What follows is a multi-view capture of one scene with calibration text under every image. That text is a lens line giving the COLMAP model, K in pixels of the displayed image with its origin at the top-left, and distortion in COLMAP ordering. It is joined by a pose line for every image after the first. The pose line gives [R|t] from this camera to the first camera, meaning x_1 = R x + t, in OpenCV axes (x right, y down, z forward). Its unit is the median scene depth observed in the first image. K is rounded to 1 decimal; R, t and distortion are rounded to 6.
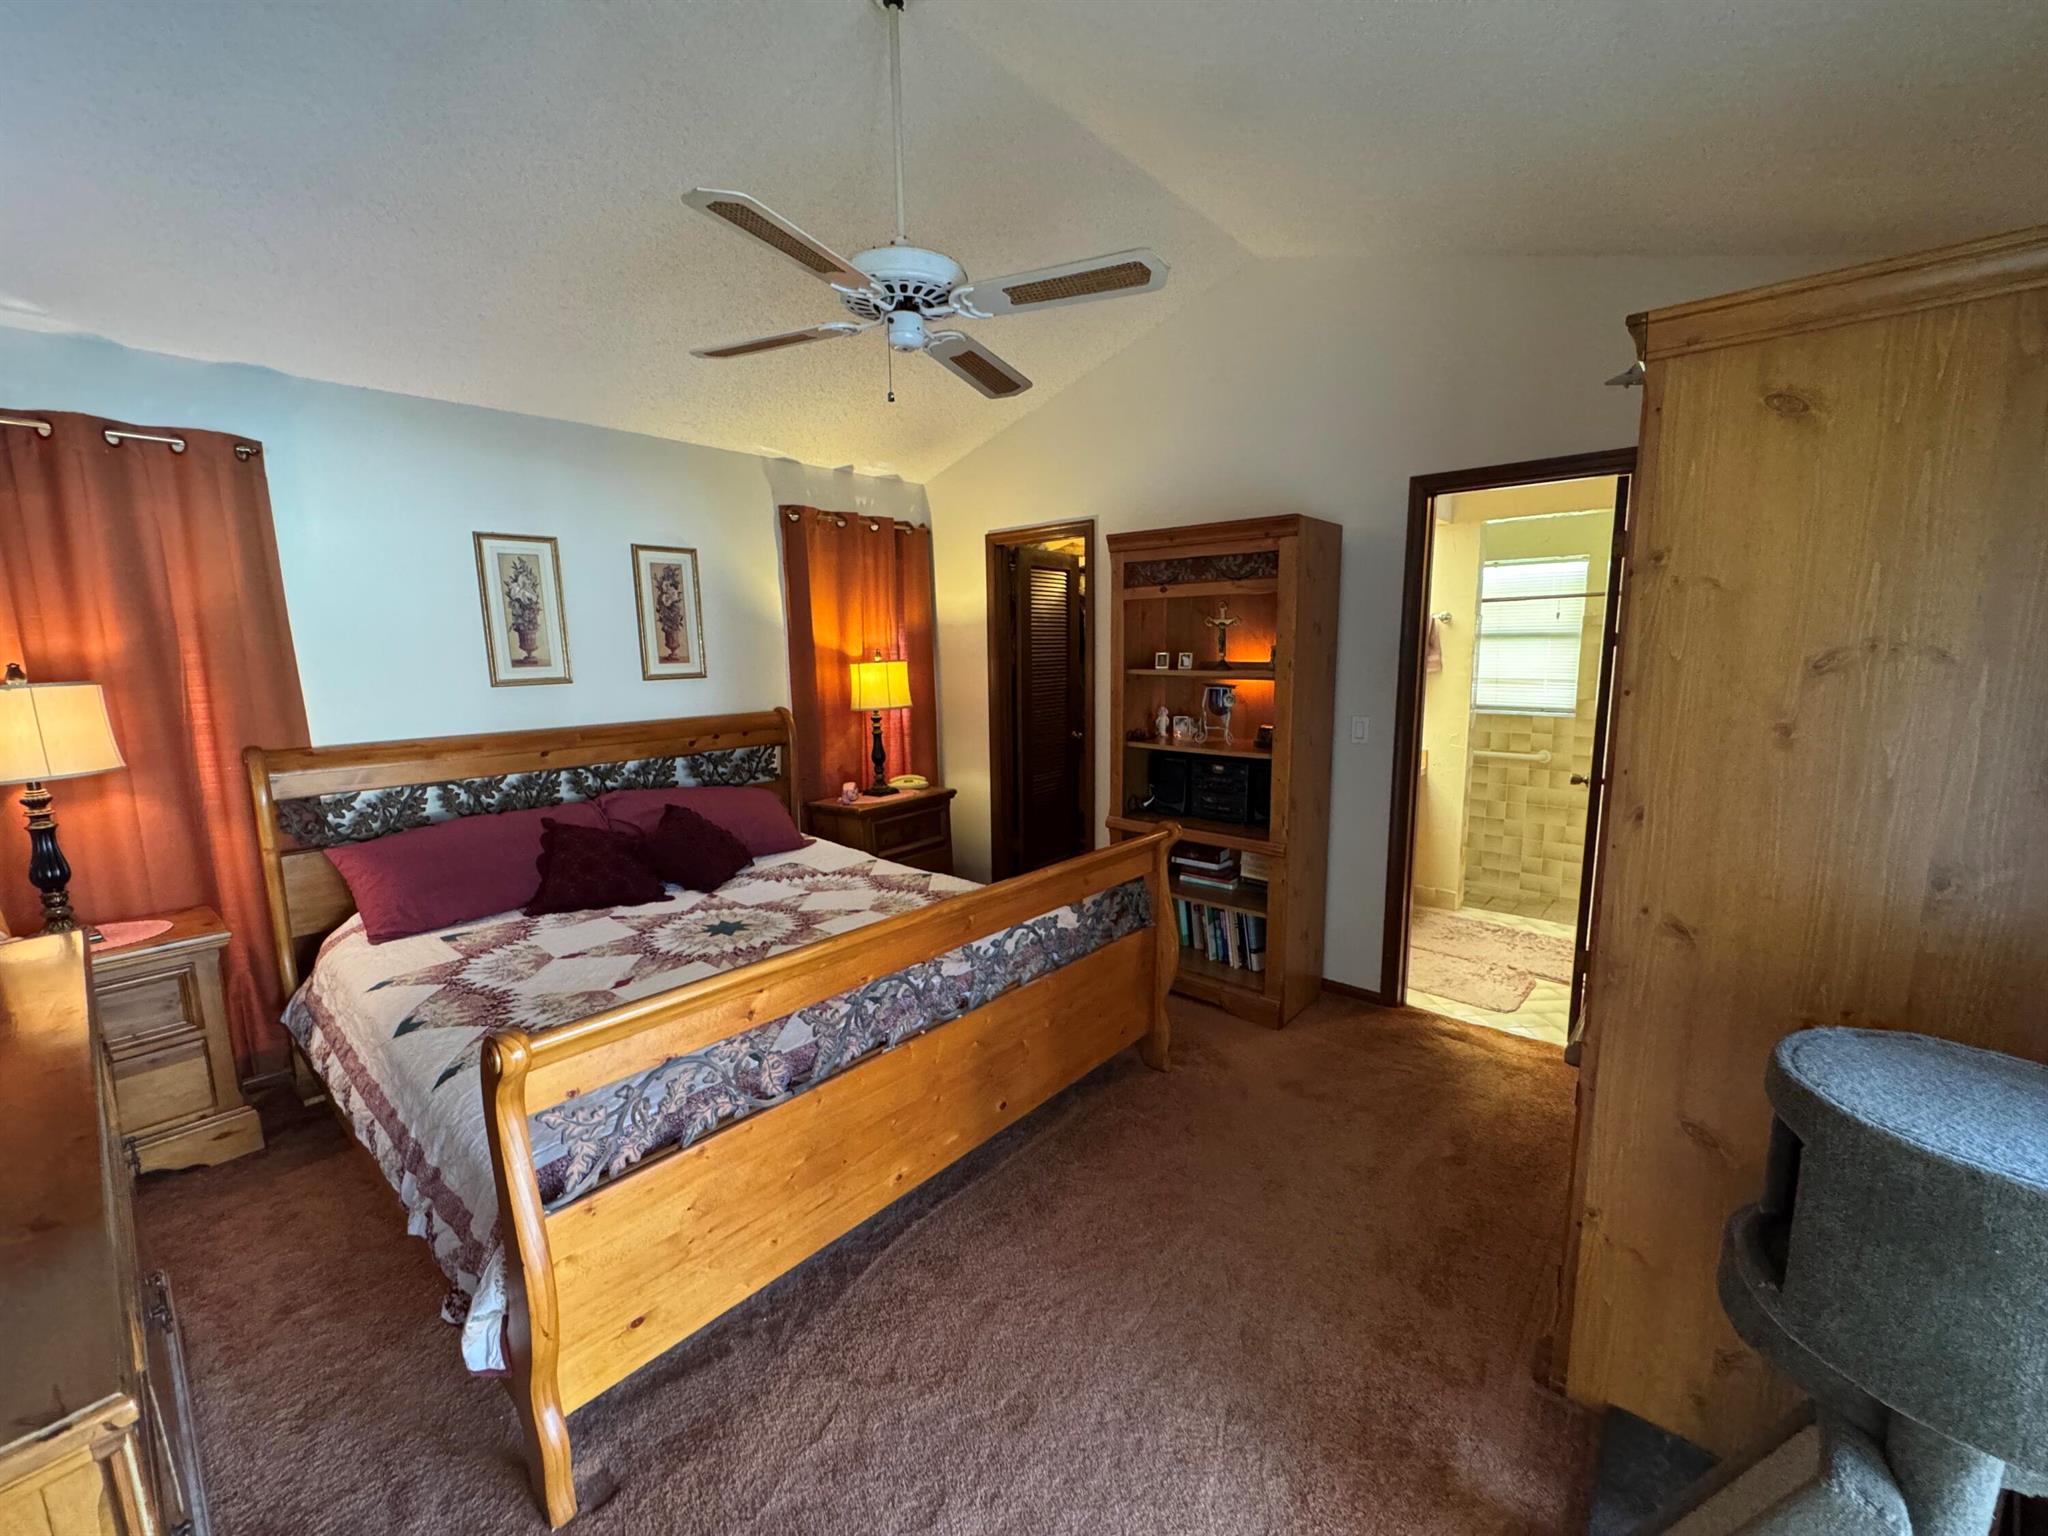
lens RADIAL K [[825.9, 0, 1020.1], [0, 825.9, 777.6], [0, 0, 1]] dist [-0.006176, 0.000870]
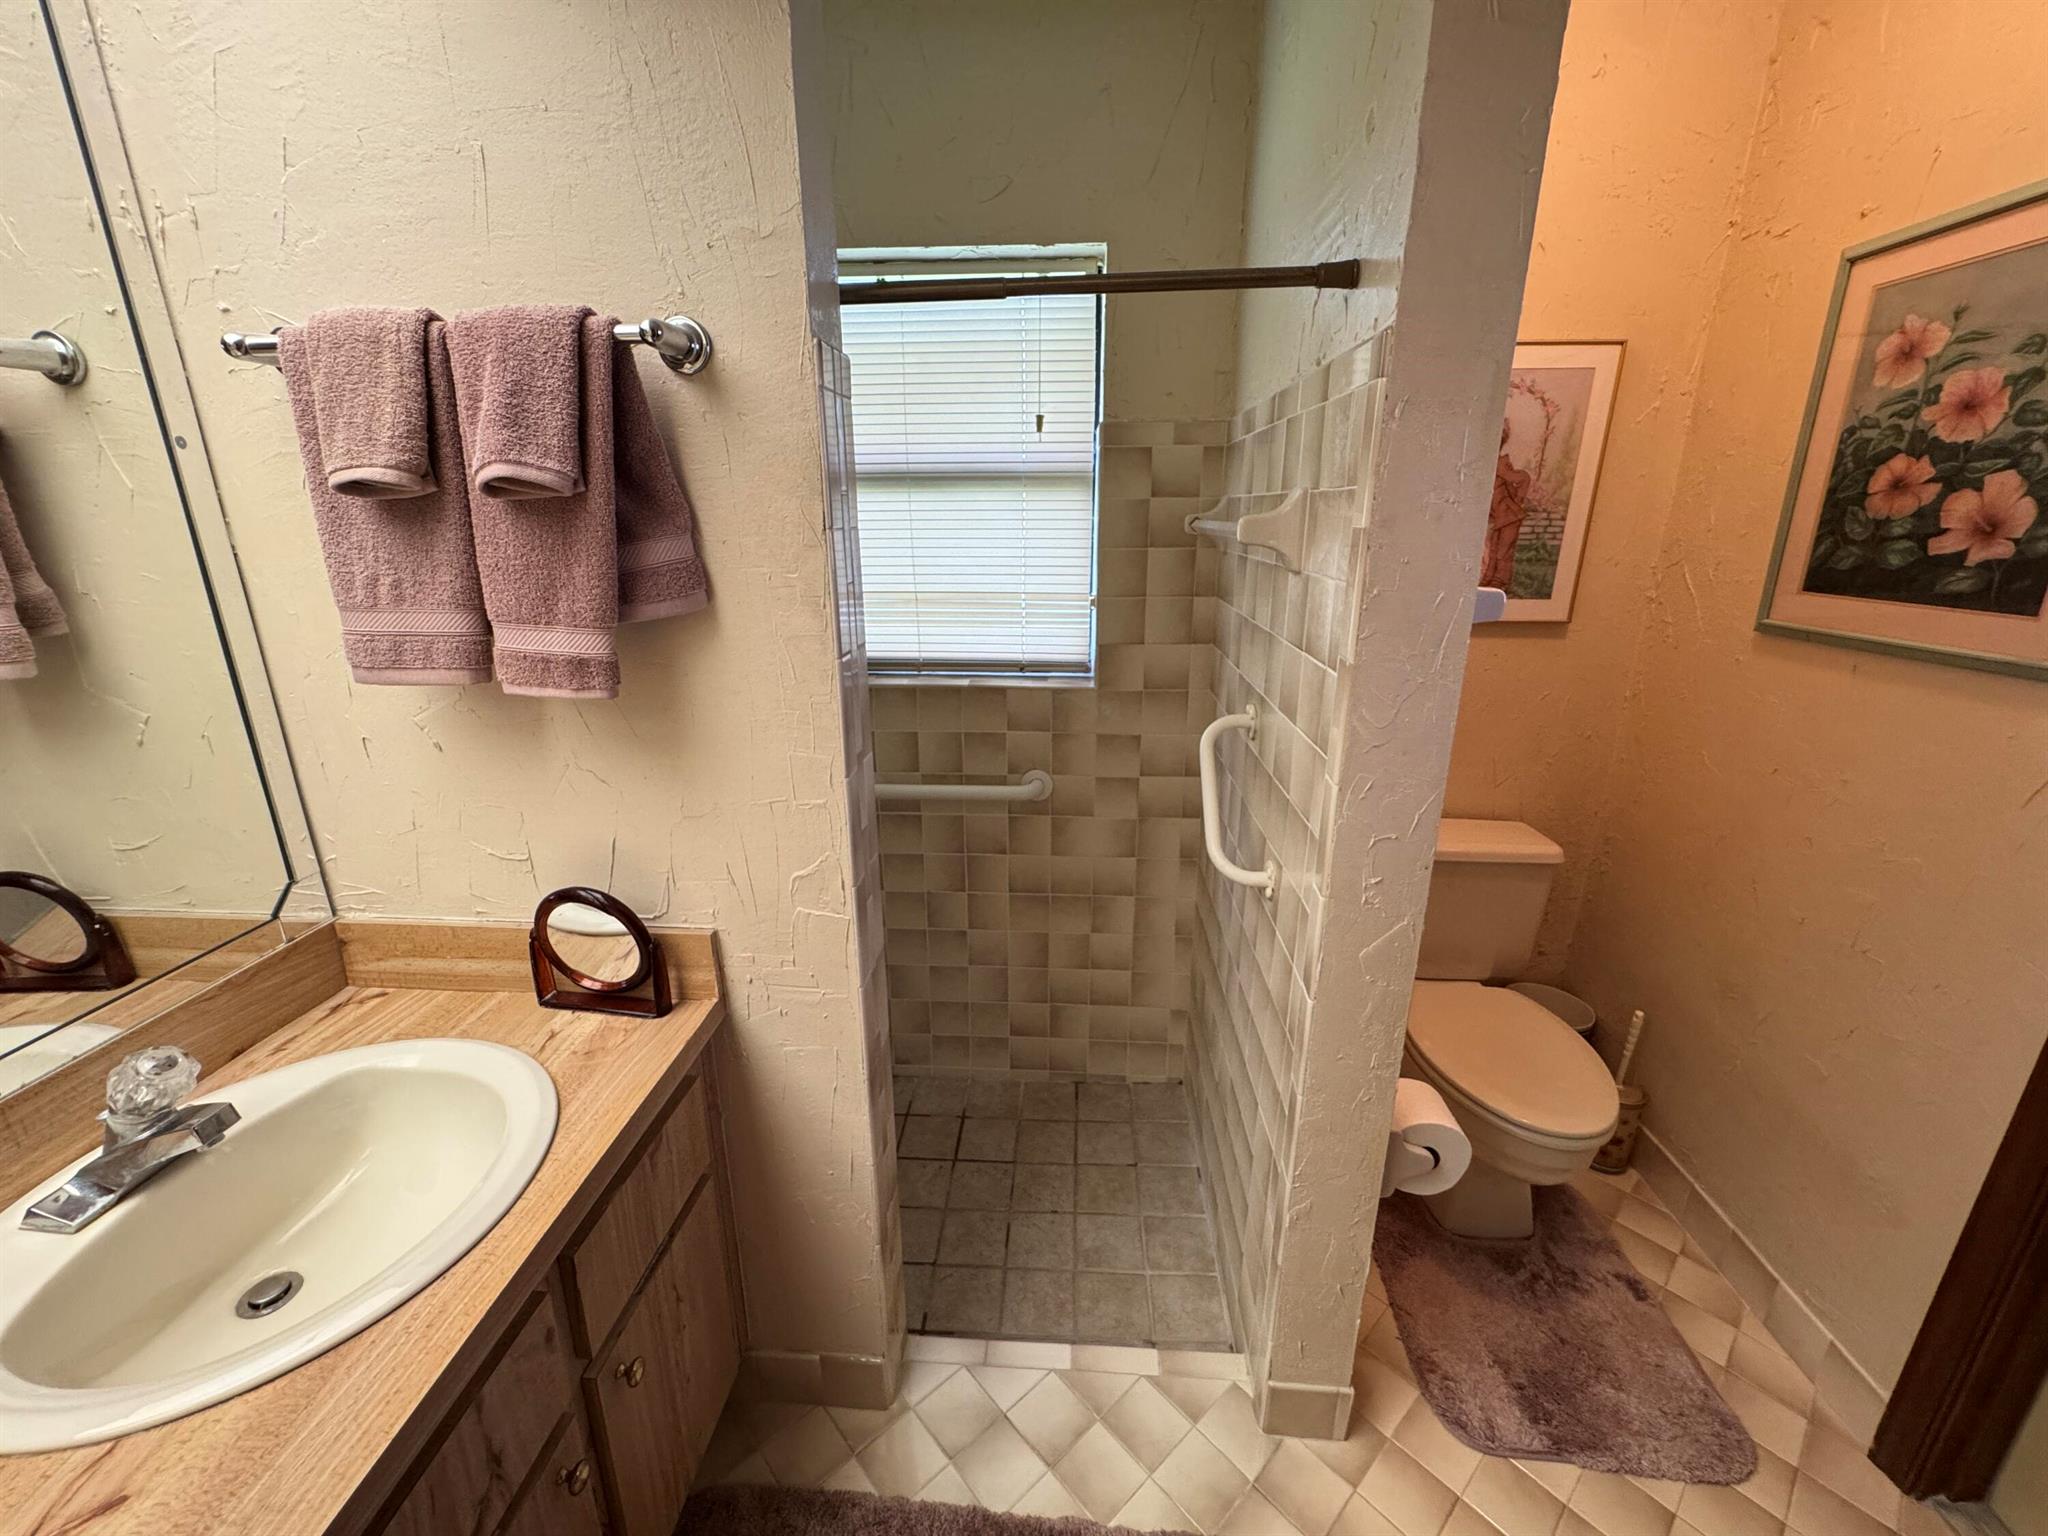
lens RADIAL K [[825.9, 0, 1026.1], [0, 825.9, 766.2], [0, 0, 1]] dist [-0.006176, 0.000870]
pose [[0.798004, -0.170103, 0.578148, 0.391884], [0.086371, 0.981717, 0.169624, -0.101629], [-0.596431, -0.085425, 0.798105, 0.668008]]
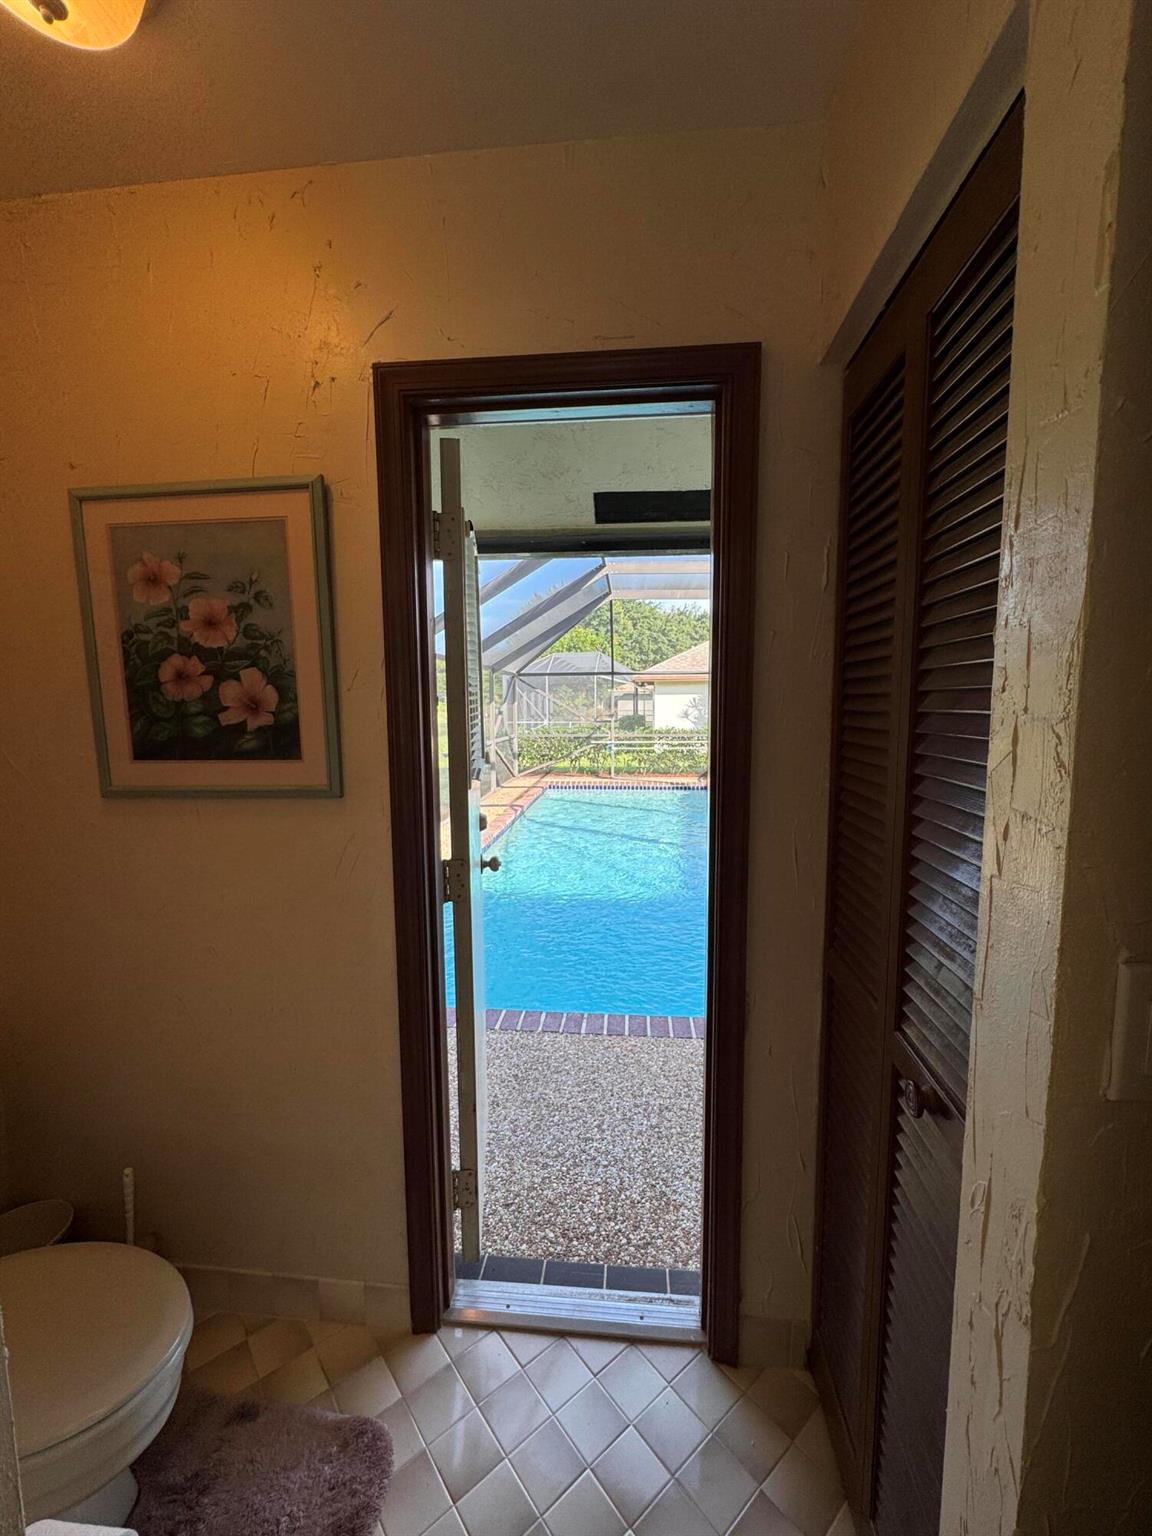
lens RADIAL K [[619.4, 0, 580.5], [0, 619.4, 761.7], [0, 0, 1]] dist [-0.006176, 0.000870]
pose [[-0.589465, -0.062517, 0.805371, 0.465185], [0.141115, 0.973701, 0.178868, -0.108595], [-0.795373, 0.219087, -0.565140, 0.735716]]
